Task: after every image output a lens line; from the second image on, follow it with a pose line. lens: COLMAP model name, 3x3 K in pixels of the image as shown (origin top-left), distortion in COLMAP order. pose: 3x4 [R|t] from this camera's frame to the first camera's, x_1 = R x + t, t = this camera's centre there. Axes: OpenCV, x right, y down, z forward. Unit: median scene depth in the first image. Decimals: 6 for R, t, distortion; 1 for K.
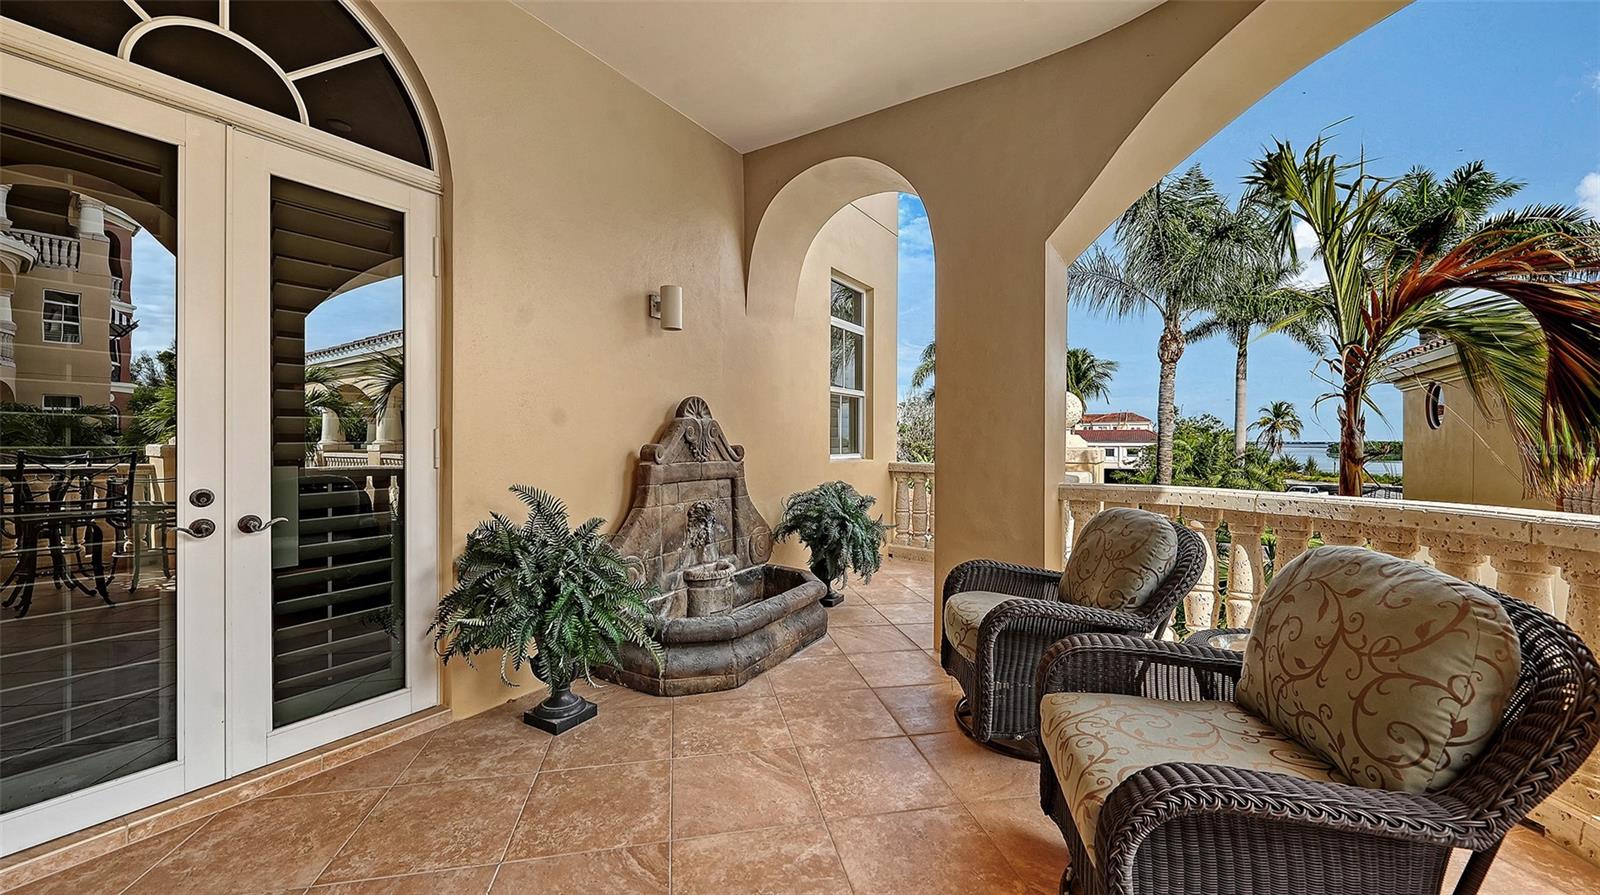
lens RADIAL K [[589.9, 0, 794.7], [0, 589.9, 435.5], [0, 0, 1]] dist [0.012012, -0.000060]
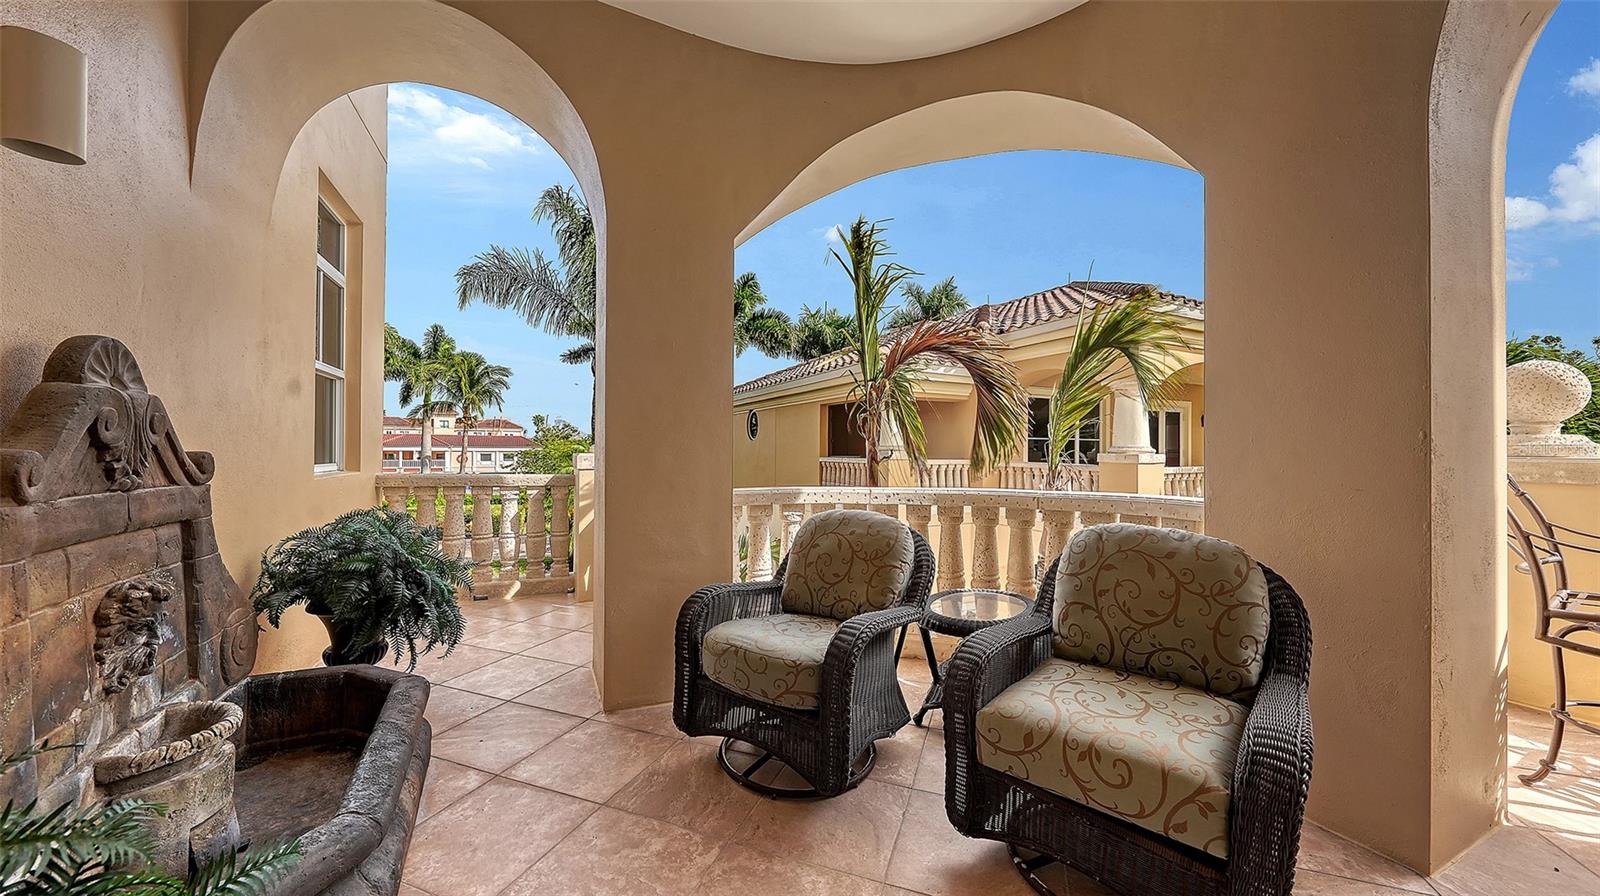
lens RADIAL K [[559.8, 0, 788.8], [0, 559.8, 441.6], [0, 0, 1]] dist [0.006781, -0.003184]
pose [[0.535942, 0.012908, 0.844156, -0.231759], [-0.013697, 0.999884, -0.006593, 0.004660], [-0.844143, -0.008029, 0.536057, 0.351520]]
